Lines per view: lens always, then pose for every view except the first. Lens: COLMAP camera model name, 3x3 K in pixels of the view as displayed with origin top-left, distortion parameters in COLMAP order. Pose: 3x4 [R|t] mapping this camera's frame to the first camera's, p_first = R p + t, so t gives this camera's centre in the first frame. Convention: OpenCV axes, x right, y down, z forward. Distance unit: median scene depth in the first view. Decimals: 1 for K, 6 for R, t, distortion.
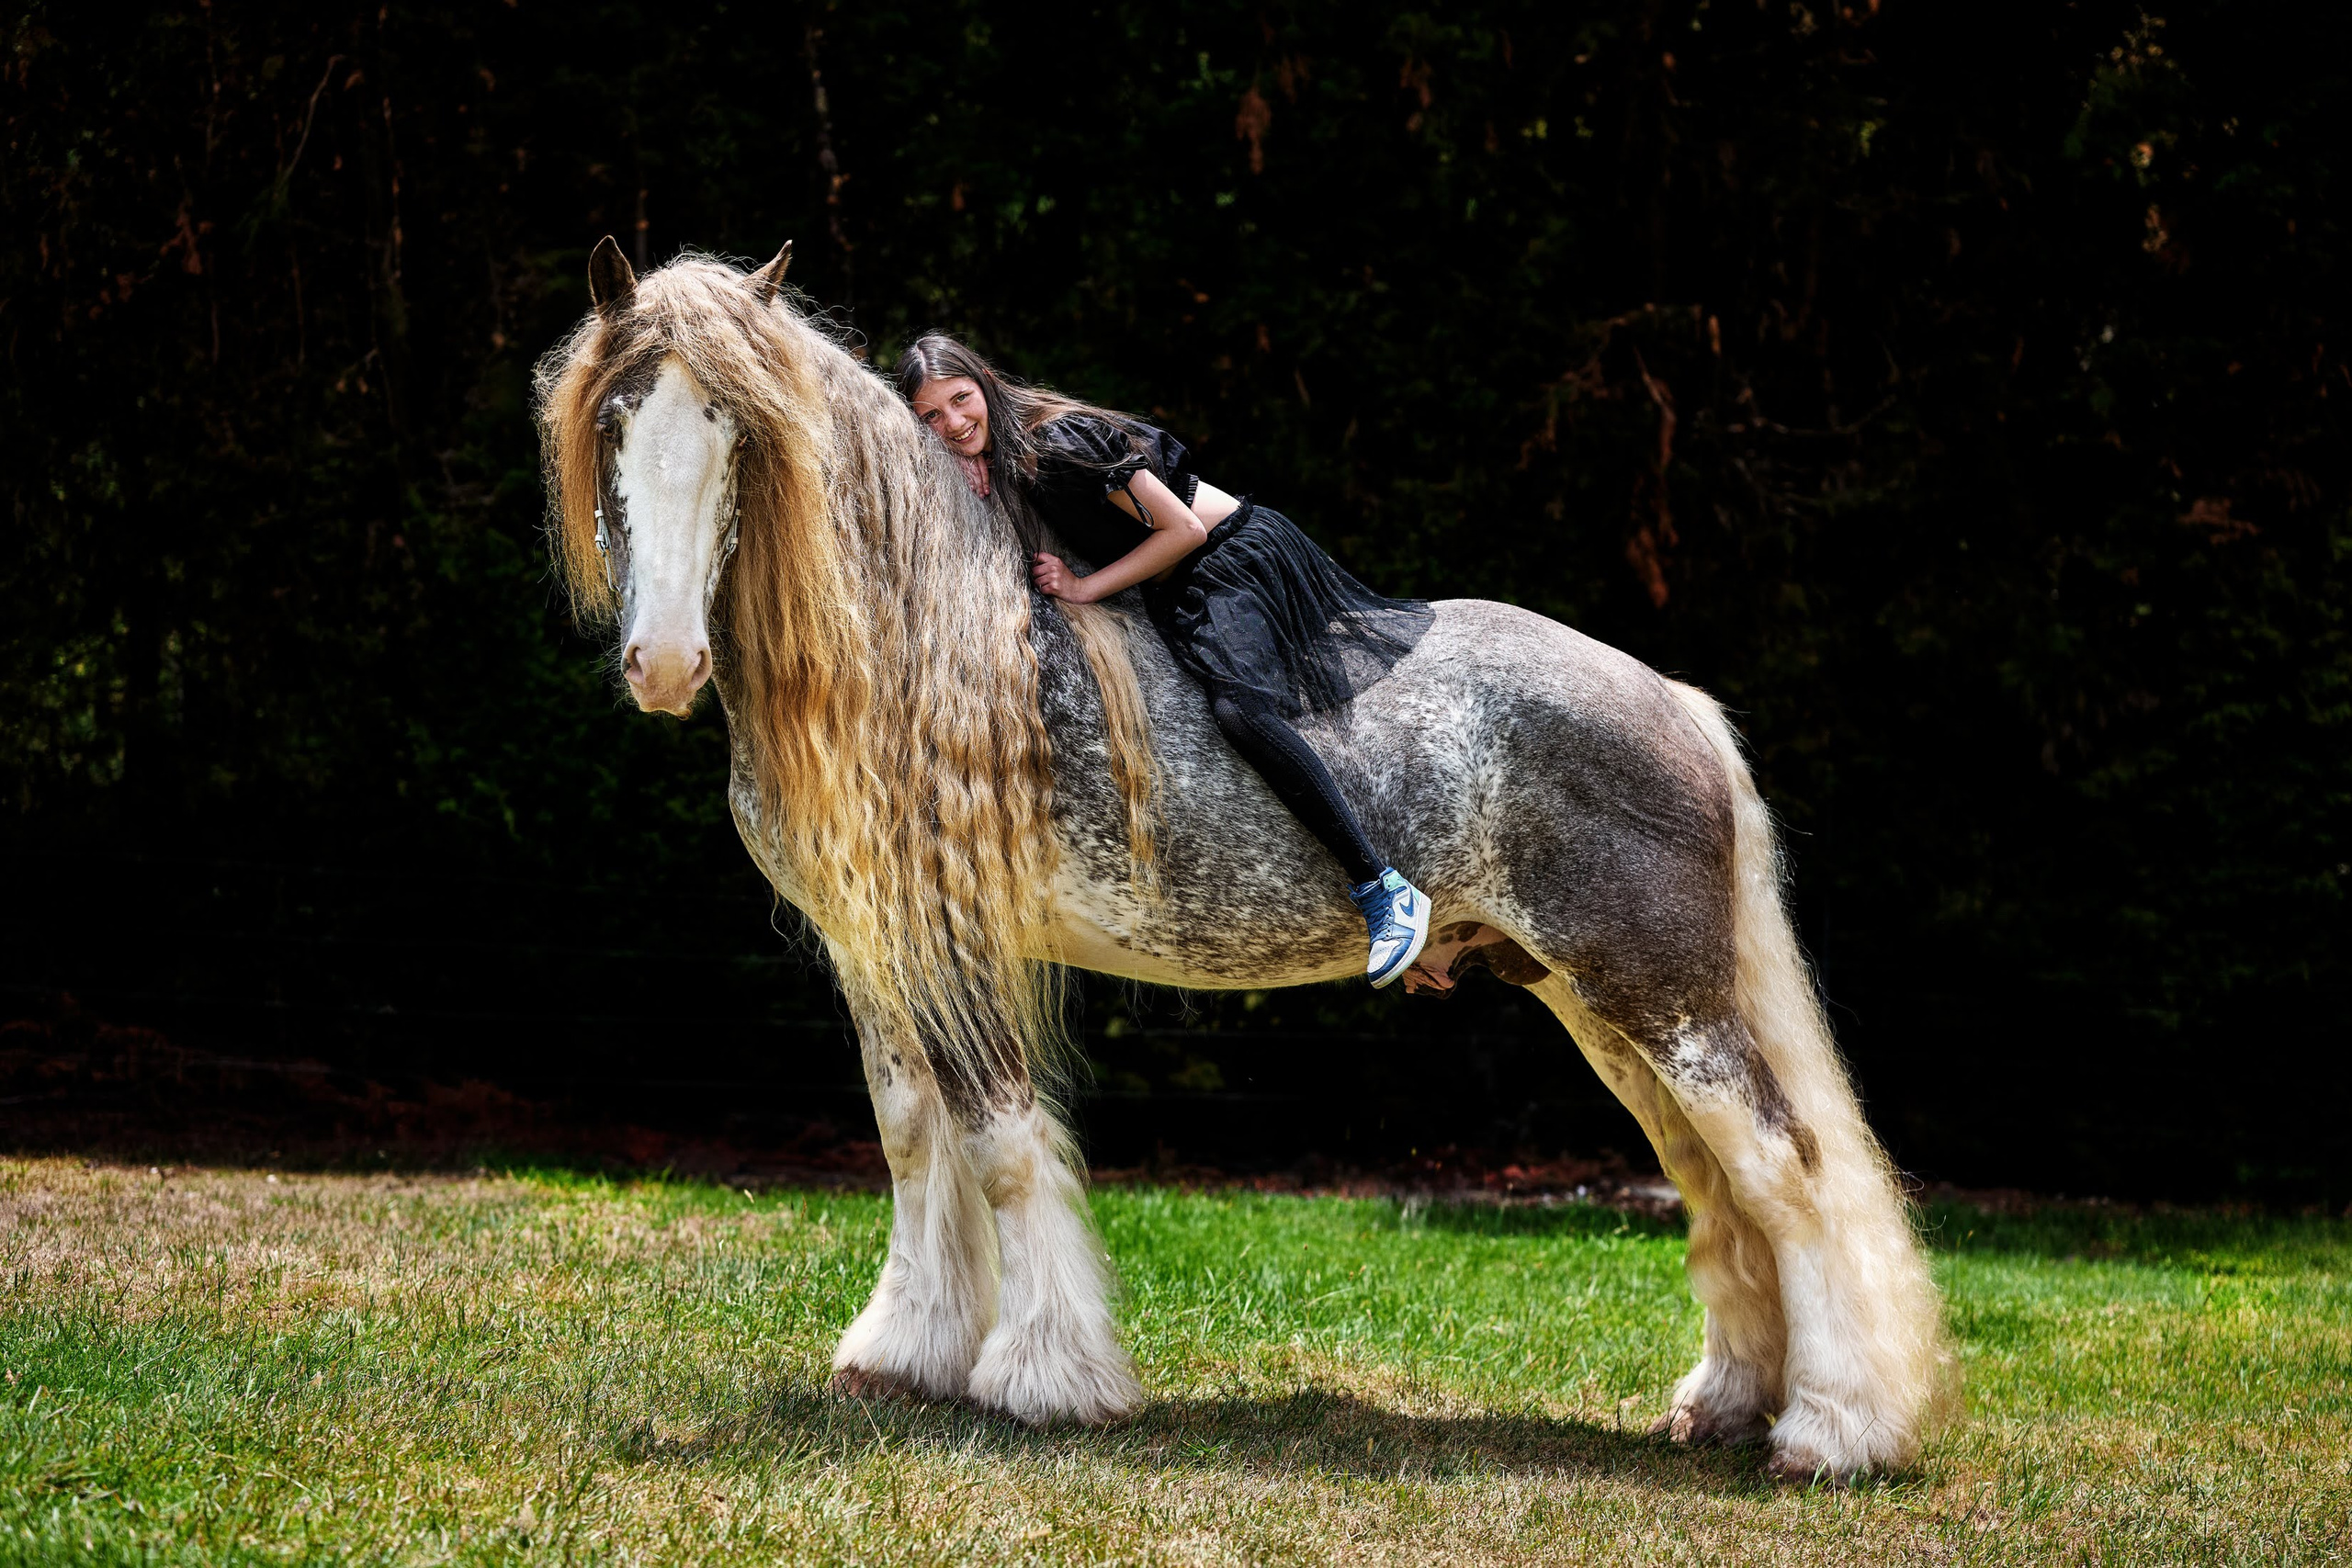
lens RADIAL K [[5750.9, 0, 1156.3], [0, 5750.9, 790.5], [0, 0, 1]] dist [0.015045, 0.000000]
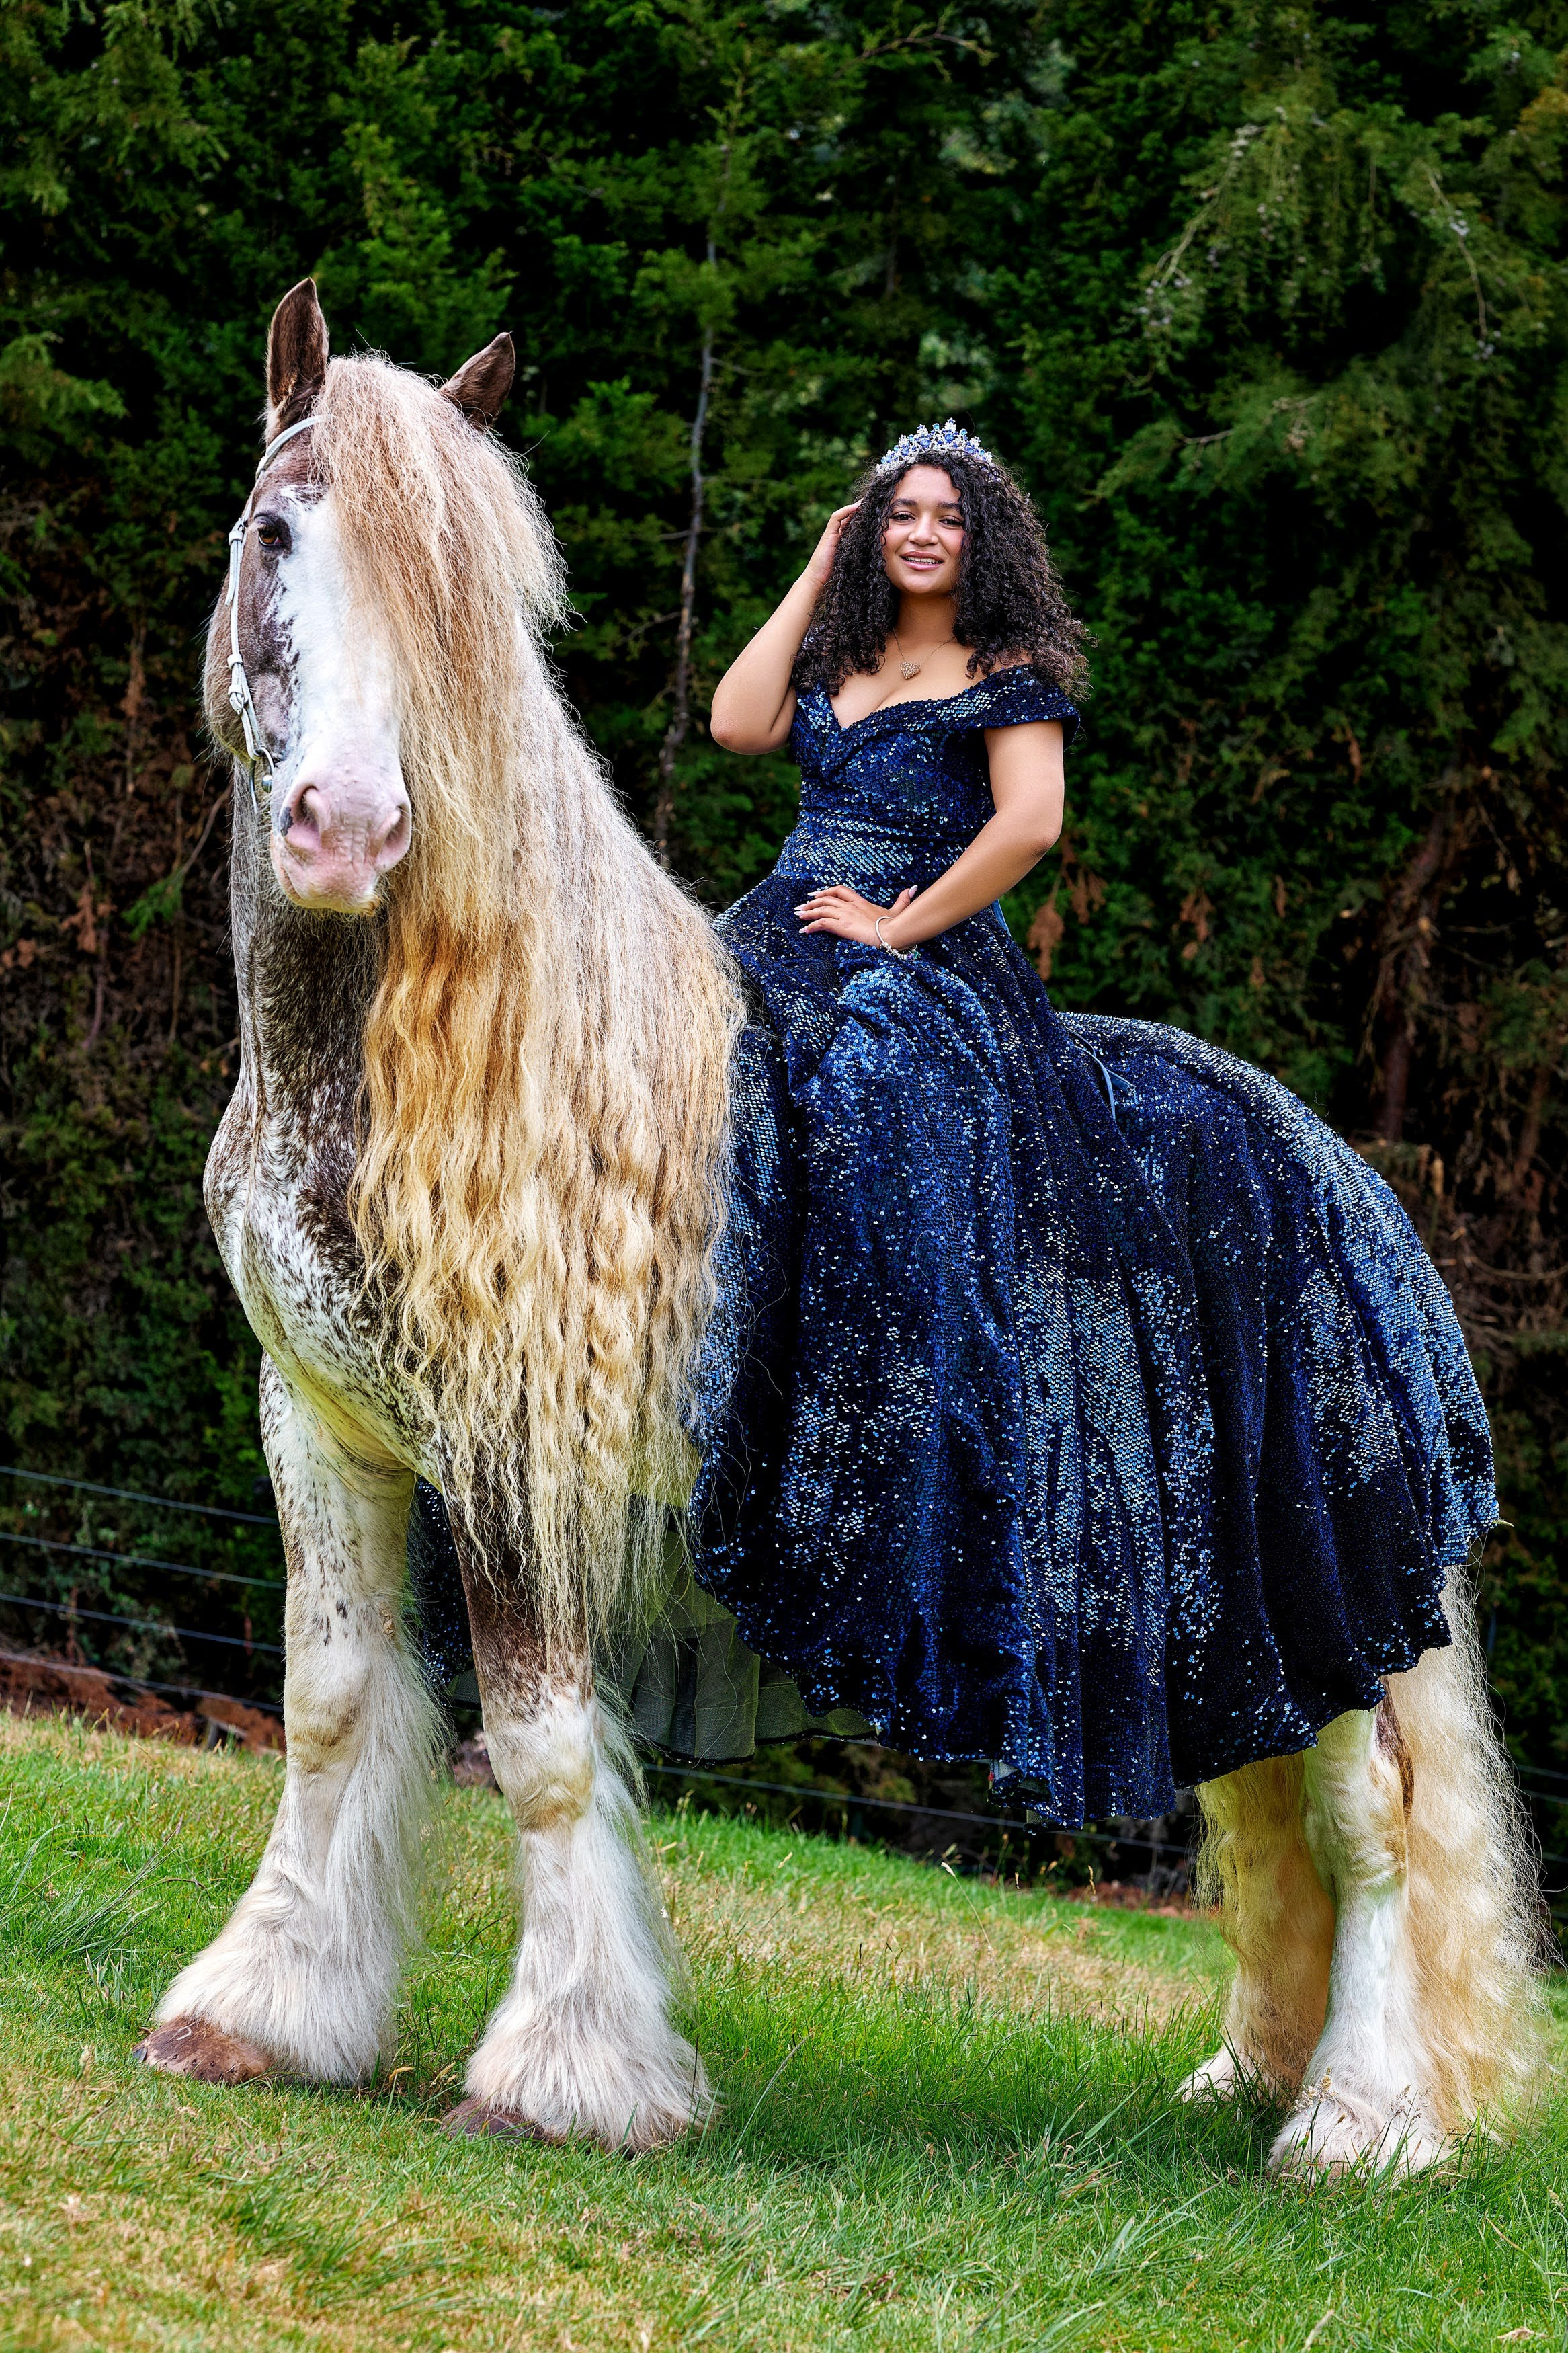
lens RADIAL K [[5753.1, 0, 799.0], [0, 5753.1, 1165.3], [0, 0, 1]] dist [0.015045, 0.000000]
pose [[0.992505, 0.121498, -0.013147, -0.010357], [-0.122171, 0.989064, -0.082618, 0.025330], [0.002965, 0.083605, 0.996495, -0.101066]]
